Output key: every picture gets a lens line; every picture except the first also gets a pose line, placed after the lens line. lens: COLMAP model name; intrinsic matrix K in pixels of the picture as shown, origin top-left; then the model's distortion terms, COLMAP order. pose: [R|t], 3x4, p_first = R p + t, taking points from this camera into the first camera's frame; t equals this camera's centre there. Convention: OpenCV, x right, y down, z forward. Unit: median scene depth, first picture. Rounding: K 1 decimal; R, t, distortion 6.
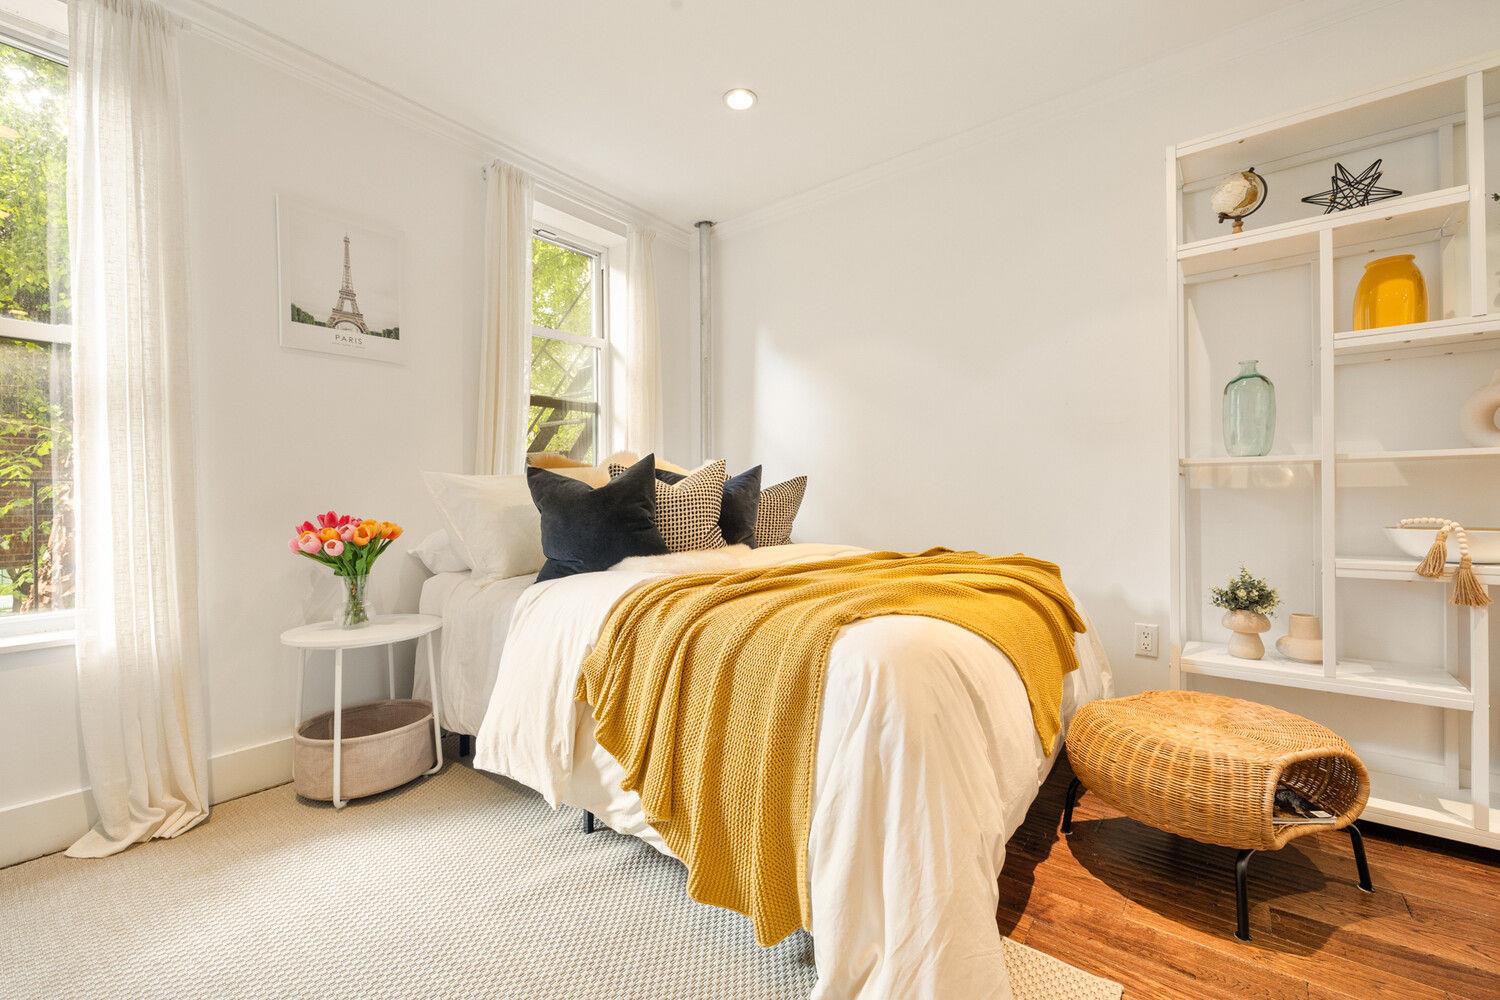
lens RADIAL K [[627.1, 0, 750.7], [0, 627.1, 502.0], [0, 0, 1]] dist [-0.001781, -0.000441]
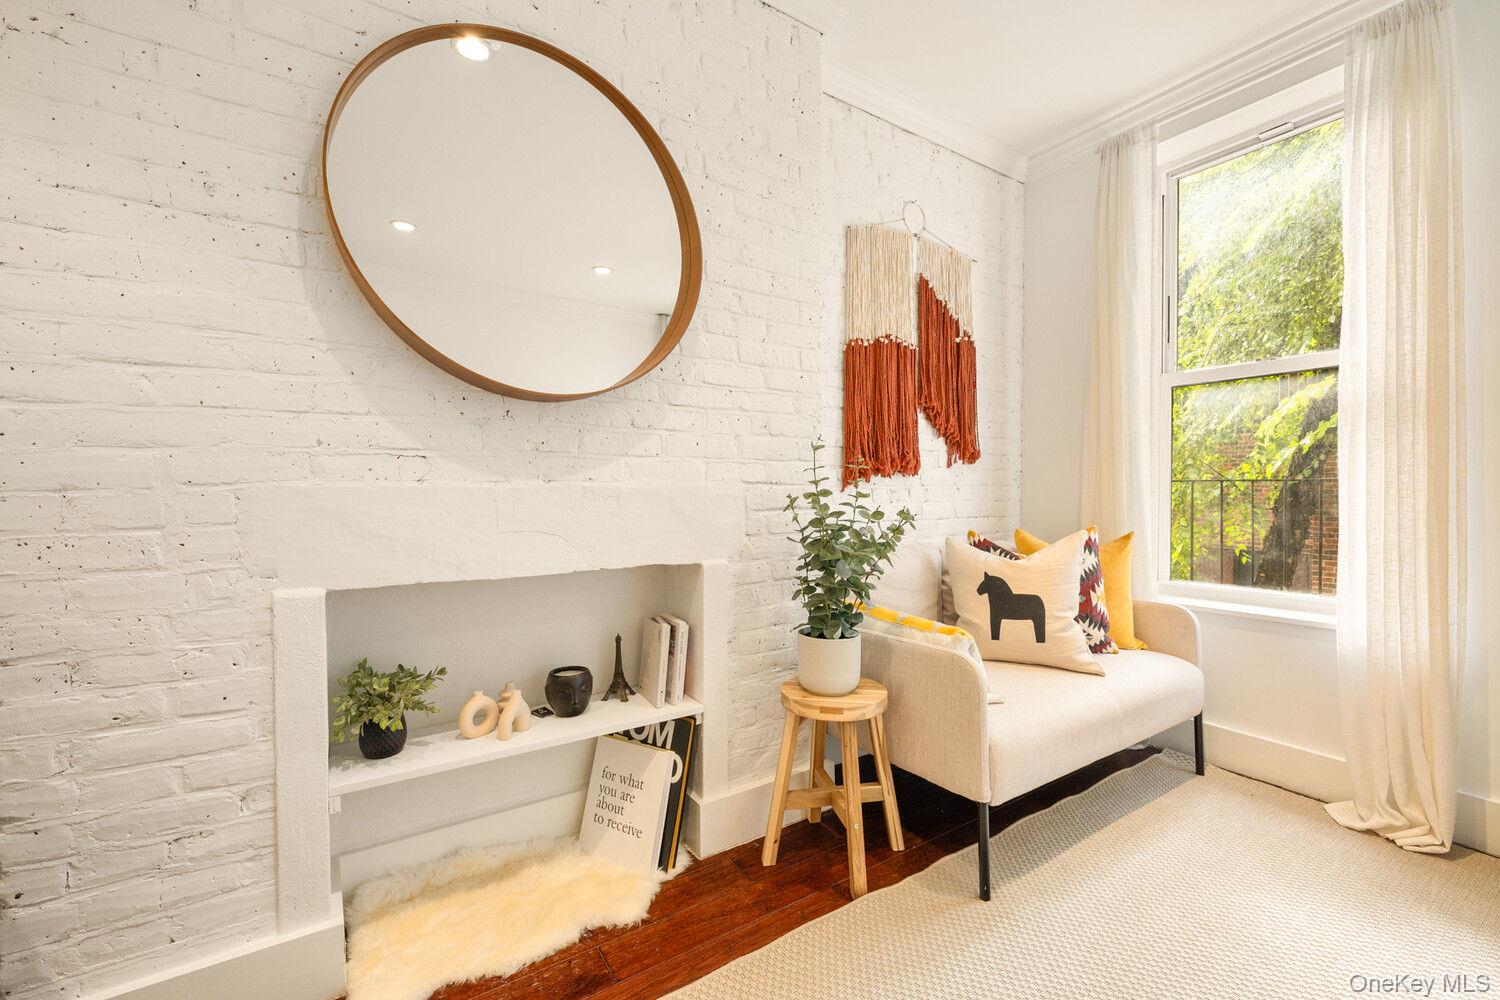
lens RADIAL K [[633.3, 0, 746.3], [0, 633.3, 504.4], [0, 0, 1]] dist [-0.000531, 0.000484]
pose [[-0.323249, 0.033975, -0.945704, 0.308944], [0.005160, 0.999404, 0.034141, -0.042401], [0.946300, 0.006156, -0.323231, 0.305344]]
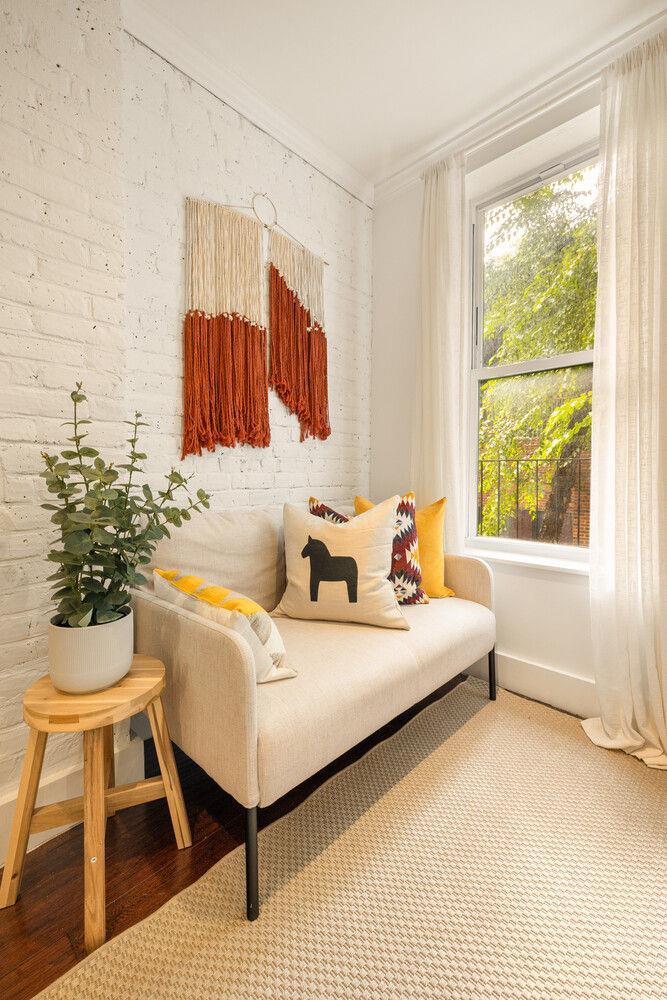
lens RADIAL K [[426.2, 0, 336.6], [0, 426.2, 489.4], [0, 0, 1]] dist [-0.000112, -0.000118]
pose [[-0.104805, 0.048640, -0.993303, -0.093292], [-0.002756, 0.998785, 0.049200, -0.008550], [0.994489, 0.007894, -0.104544, 0.471618]]
